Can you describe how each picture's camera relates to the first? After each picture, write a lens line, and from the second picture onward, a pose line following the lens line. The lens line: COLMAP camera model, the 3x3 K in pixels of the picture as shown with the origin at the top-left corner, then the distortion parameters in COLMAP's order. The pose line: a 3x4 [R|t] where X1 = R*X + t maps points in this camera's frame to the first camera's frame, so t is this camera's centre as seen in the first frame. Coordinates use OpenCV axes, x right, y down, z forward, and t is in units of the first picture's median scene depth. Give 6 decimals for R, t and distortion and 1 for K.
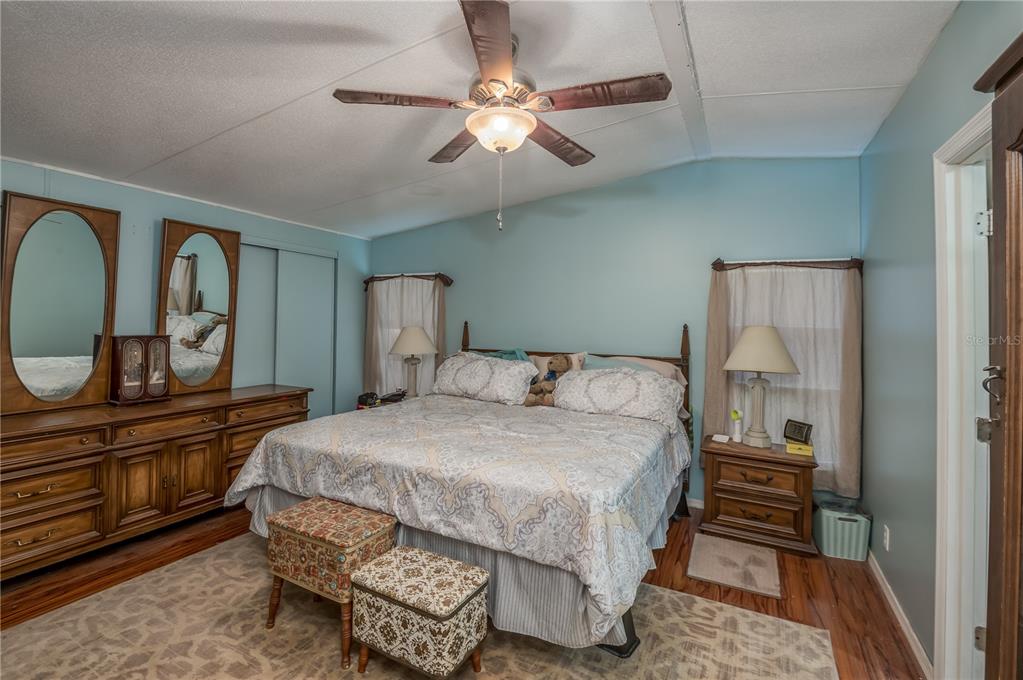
lens RADIAL K [[467.7, 0, 502.4], [0, 467.7, 319.8], [0, 0, 1]] dist [-0.003626, -0.000392]
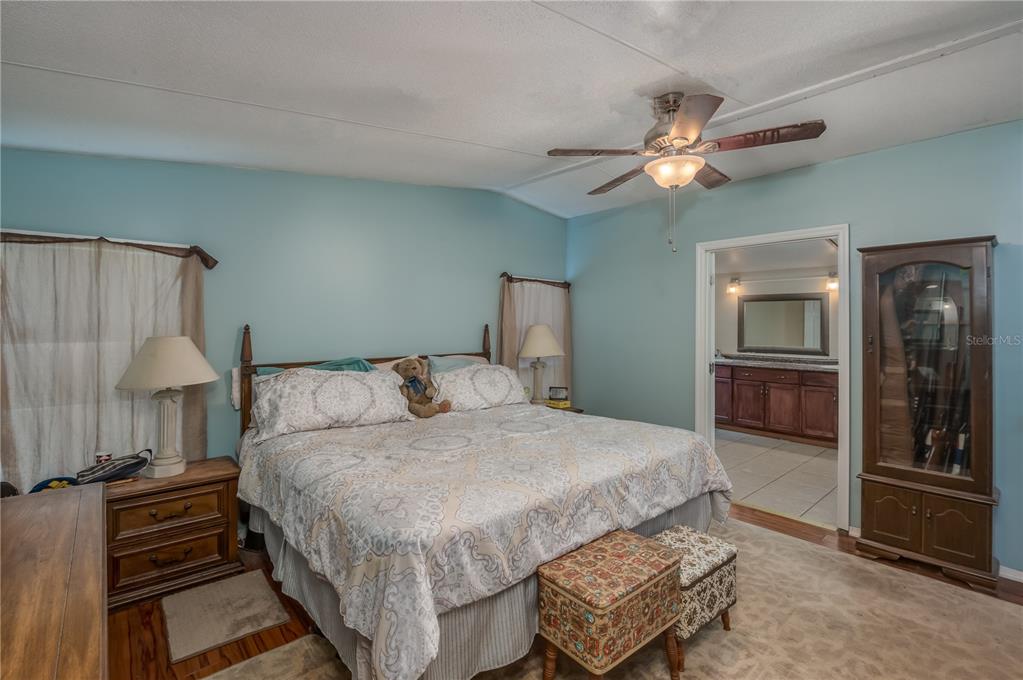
lens RADIAL K [[467.7, 0, 506.1], [0, 467.7, 326.6], [0, 0, 1]] dist [-0.003626, -0.000392]
pose [[0.370220, -0.022630, 0.928669, -1.151534], [0.001918, 0.999720, 0.023597, -0.019823], [-0.928942, -0.006955, 0.370159, 0.823689]]
